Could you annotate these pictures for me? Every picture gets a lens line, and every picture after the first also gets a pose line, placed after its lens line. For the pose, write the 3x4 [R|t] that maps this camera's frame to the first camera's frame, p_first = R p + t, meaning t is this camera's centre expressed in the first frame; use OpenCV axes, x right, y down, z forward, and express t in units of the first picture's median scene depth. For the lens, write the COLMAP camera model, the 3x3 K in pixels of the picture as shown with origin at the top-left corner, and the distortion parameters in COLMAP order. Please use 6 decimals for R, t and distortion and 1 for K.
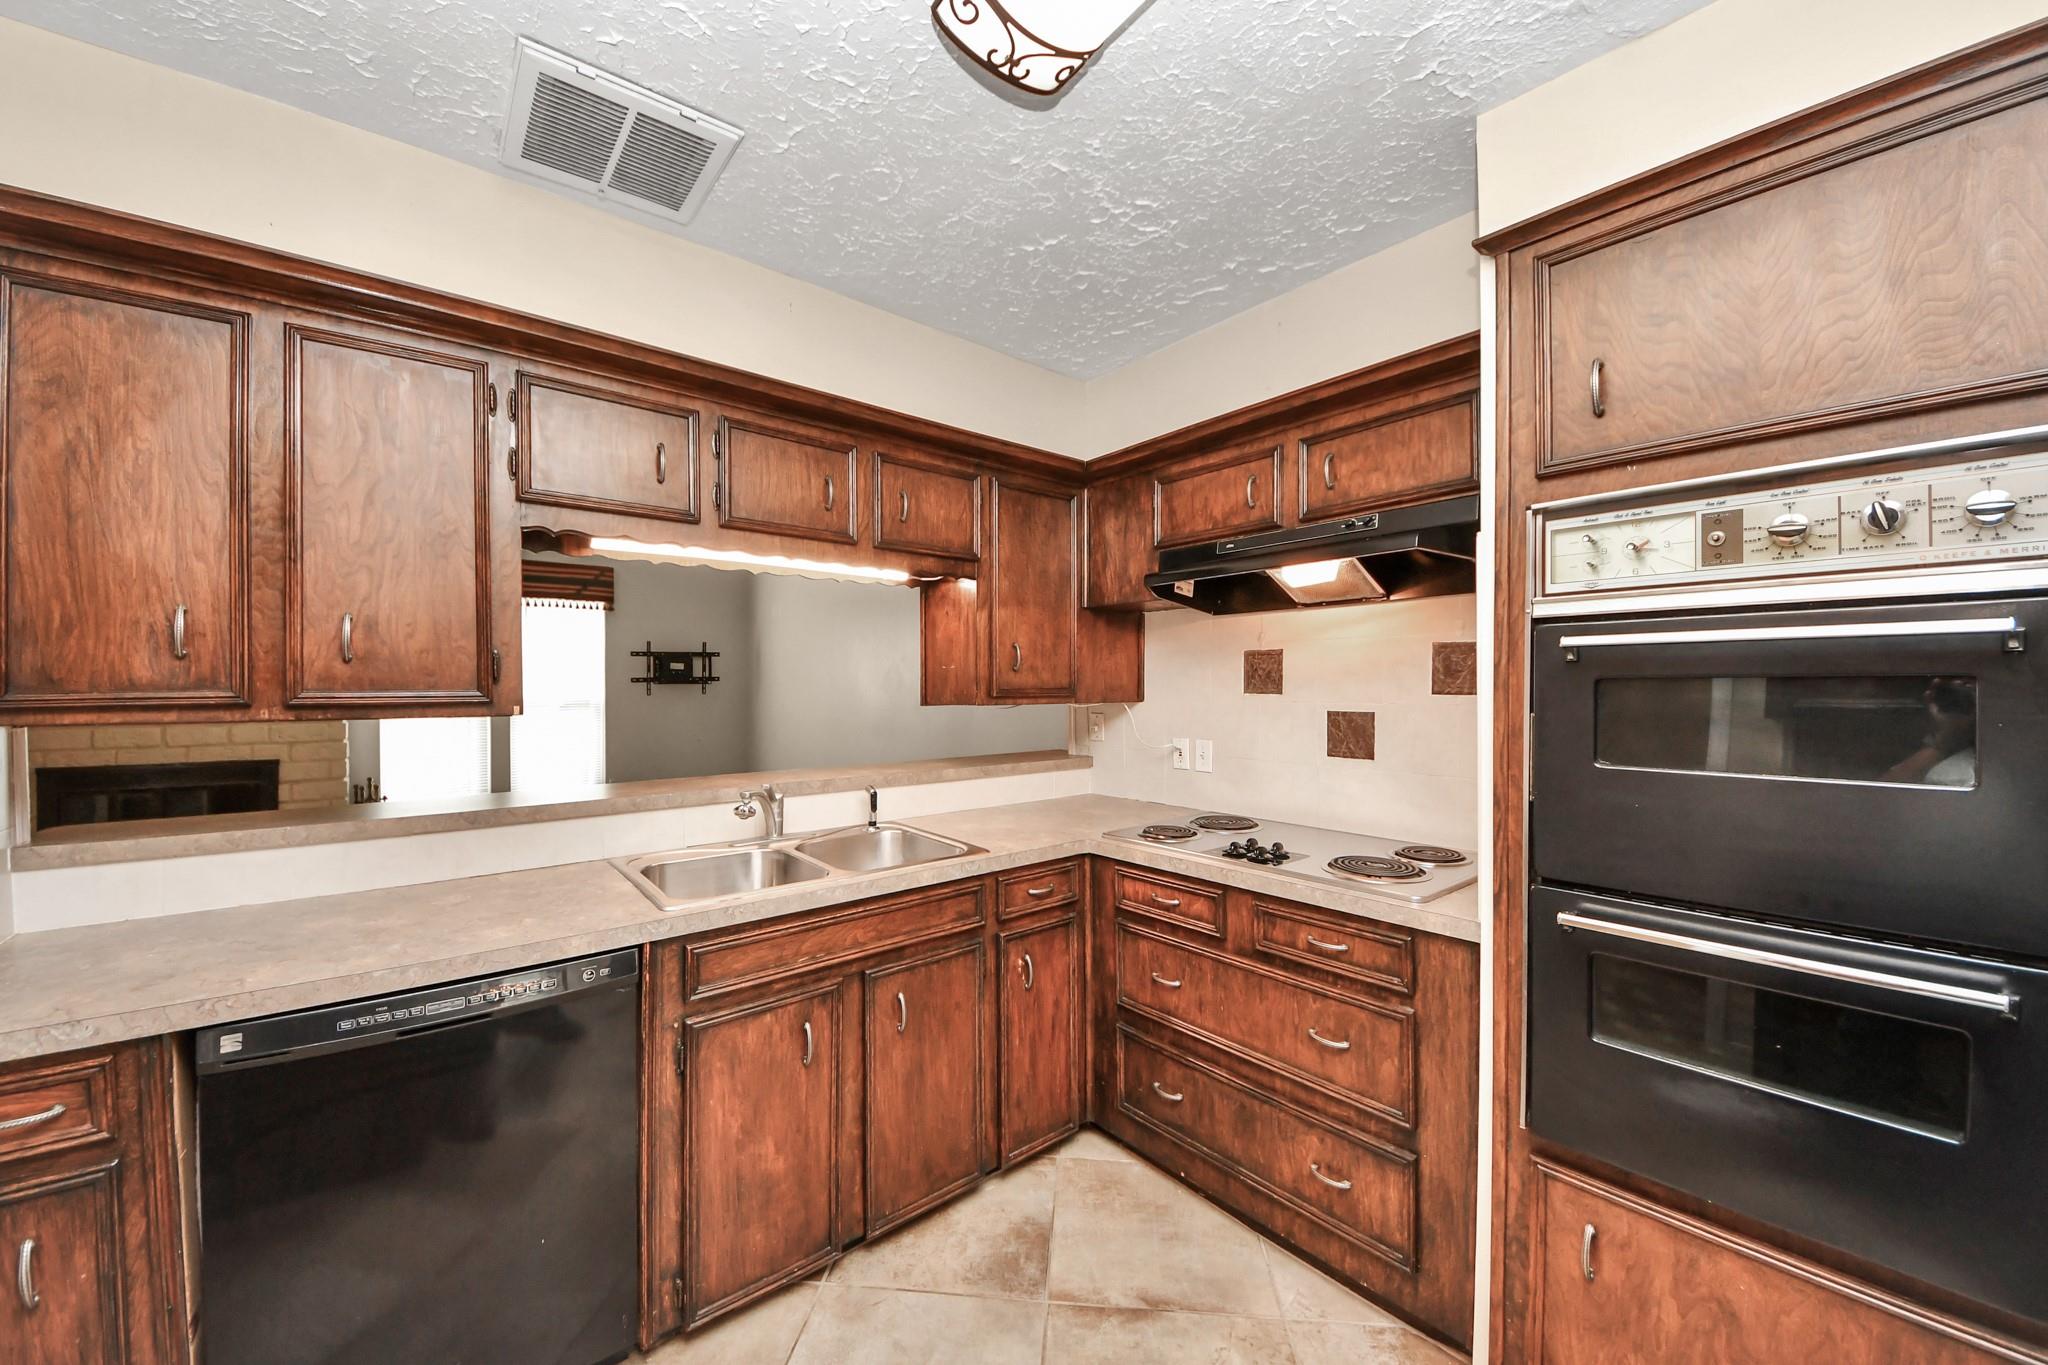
lens RADIAL K [[746.8, 0, 1020.7], [0, 746.8, 707.7], [0, 0, 1]] dist [0.038827, -0.029739]
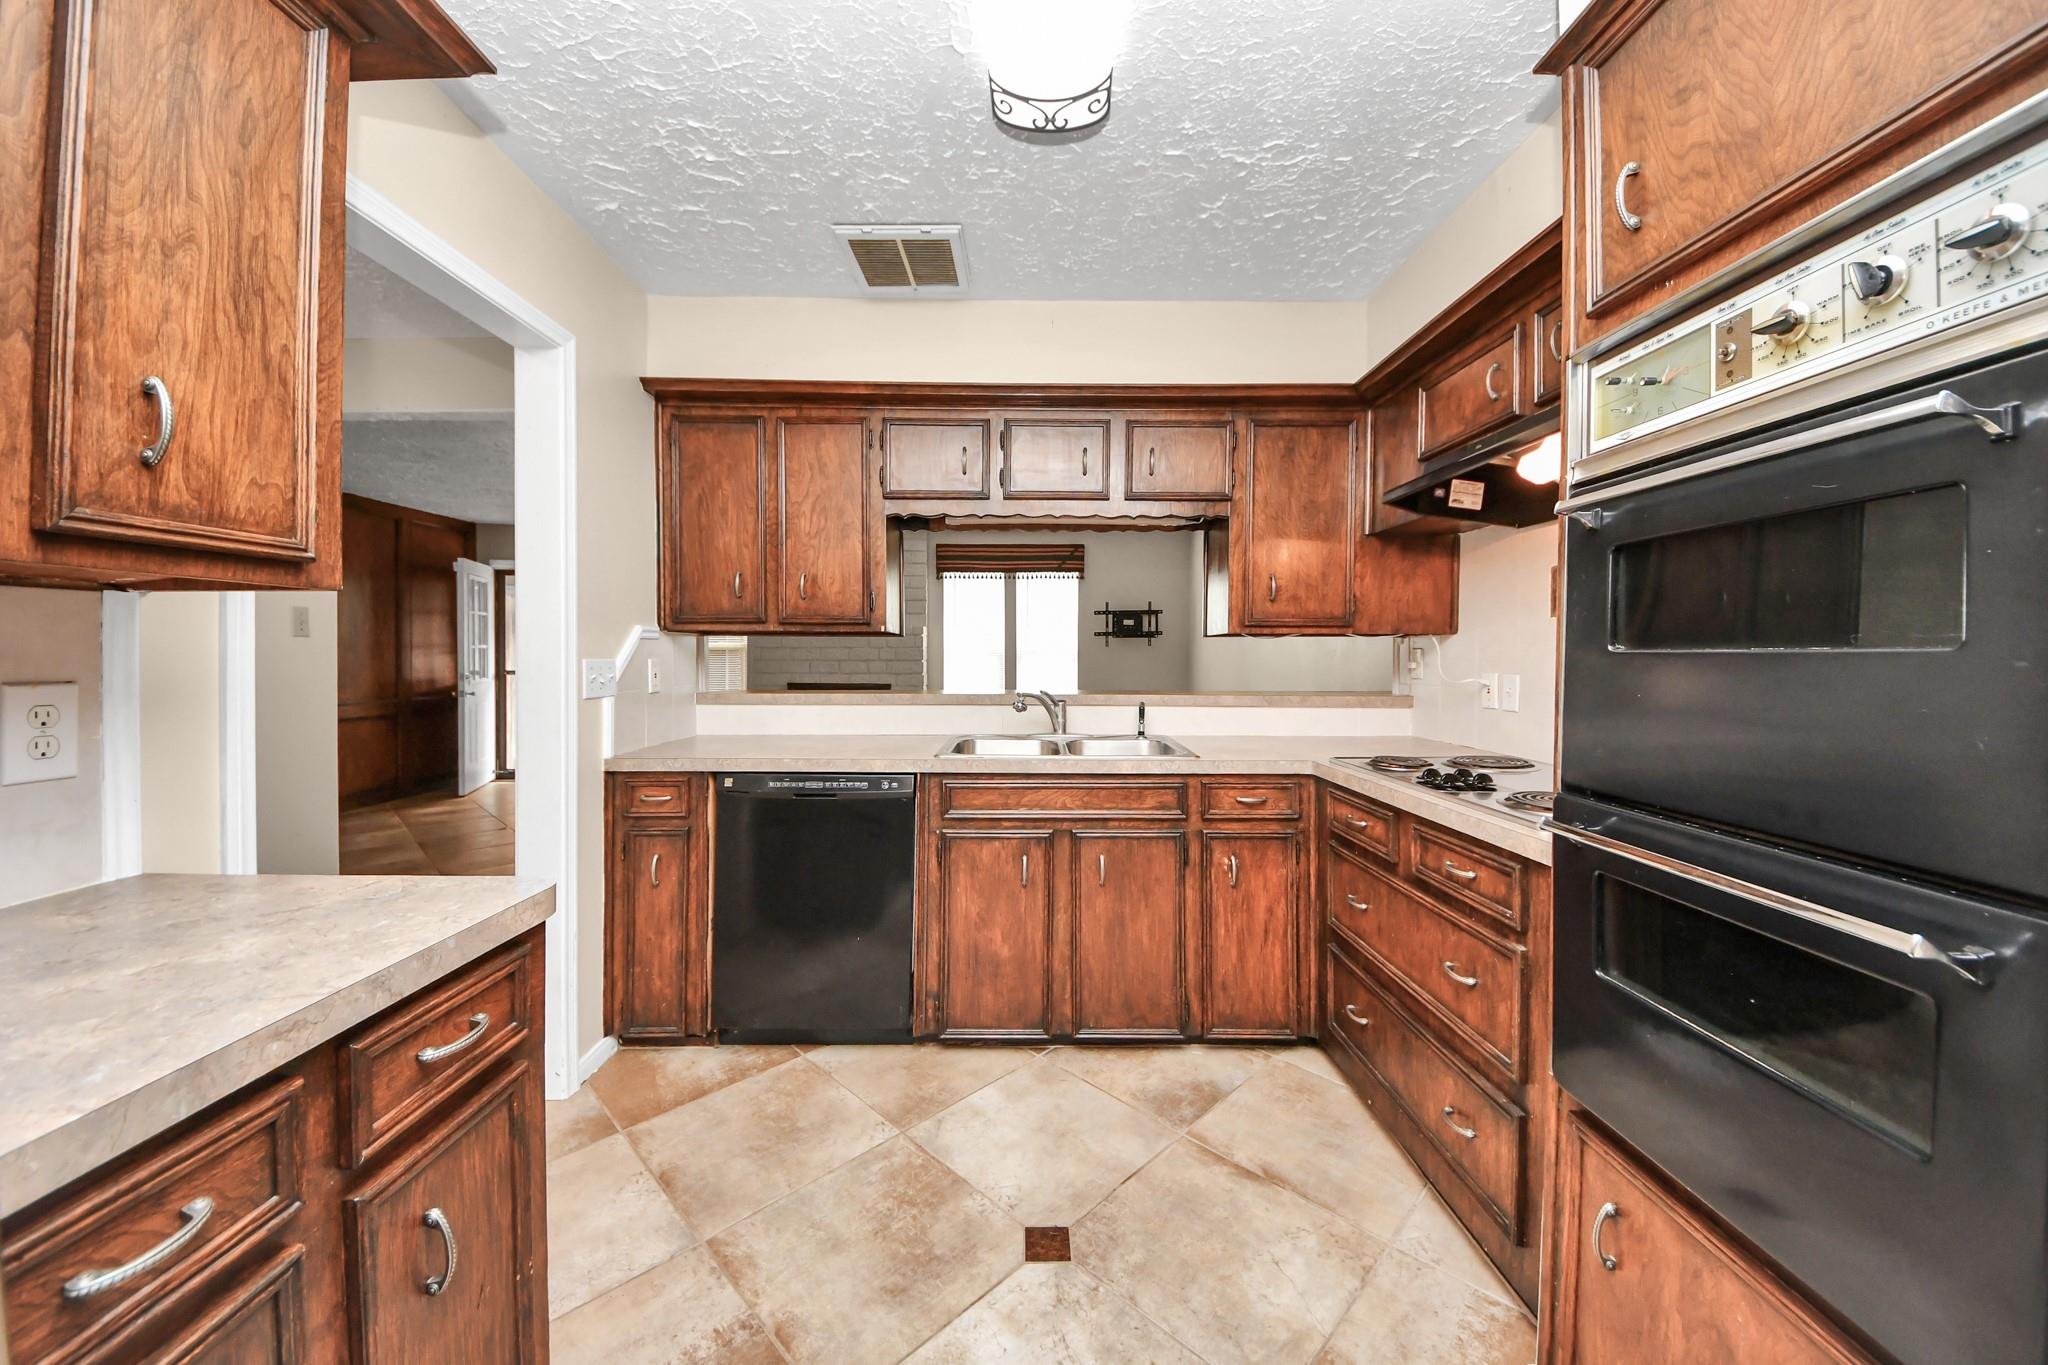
lens RADIAL K [[731.1, 0, 1018.4], [0, 731.1, 684.5], [0, 0, 1]] dist [0.042389, -0.027522]
pose [[0.776128, 0.034414, -0.629636, 0.516529], [-0.025359, 0.999405, 0.023365, 0.074452], [0.630066, -0.002167, 0.776539, -0.038993]]
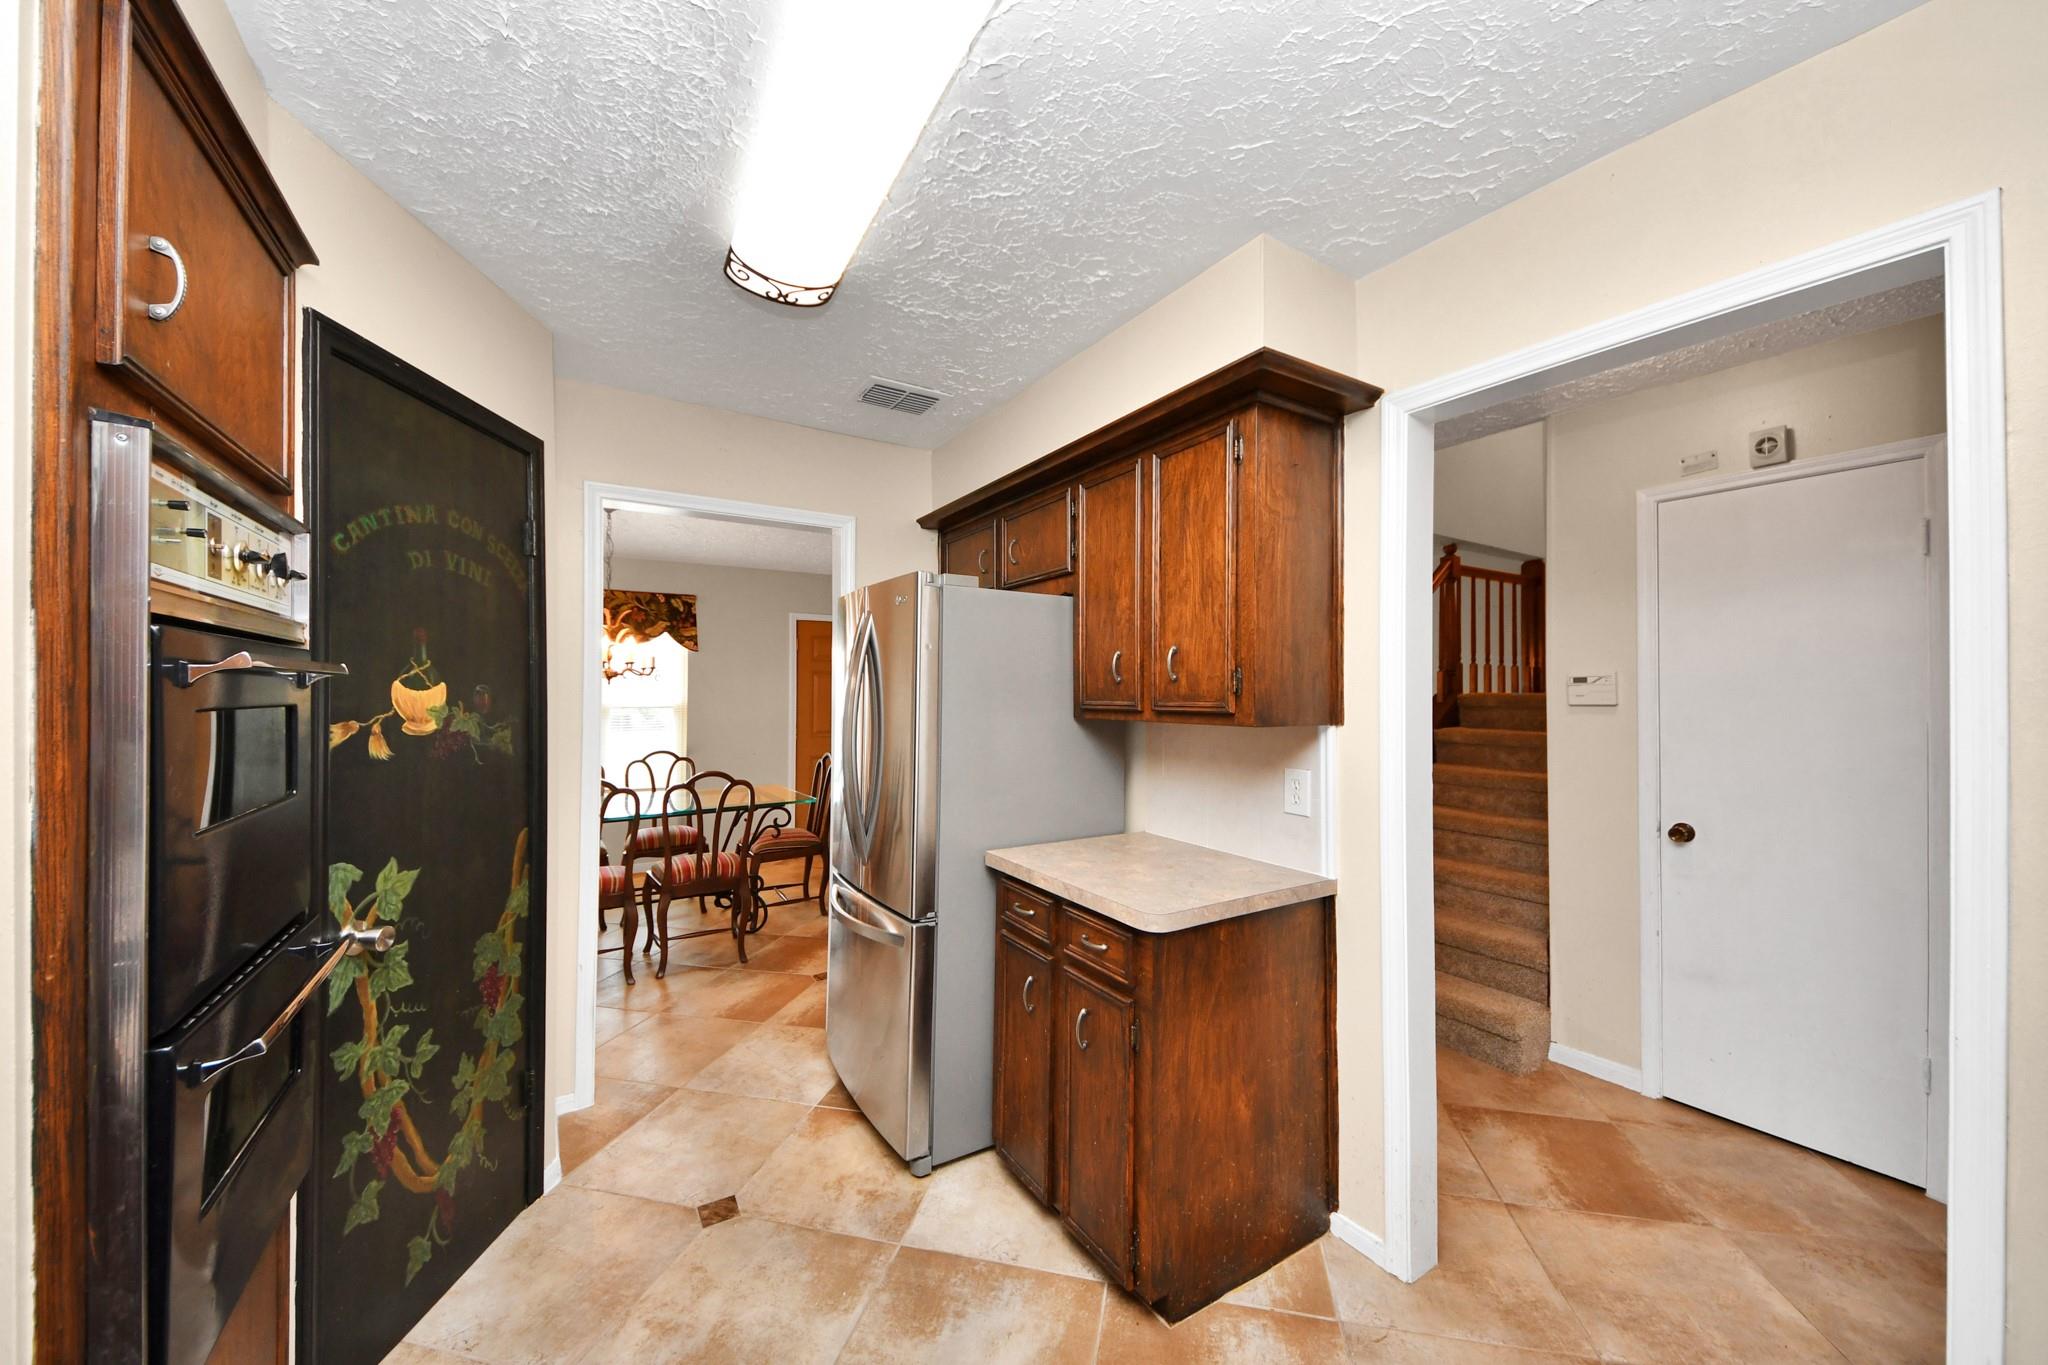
lens RADIAL K [[732.3, 0, 1020.8], [0, 732.3, 684.3], [0, 0, 1]] dist [0.022287, -0.016913]
pose [[-0.992988, 0.007128, 0.117996, -0.048753], [0.009319, 0.999794, 0.018027, -0.045237], [-0.117843, 0.019000, -0.992850, 1.049600]]
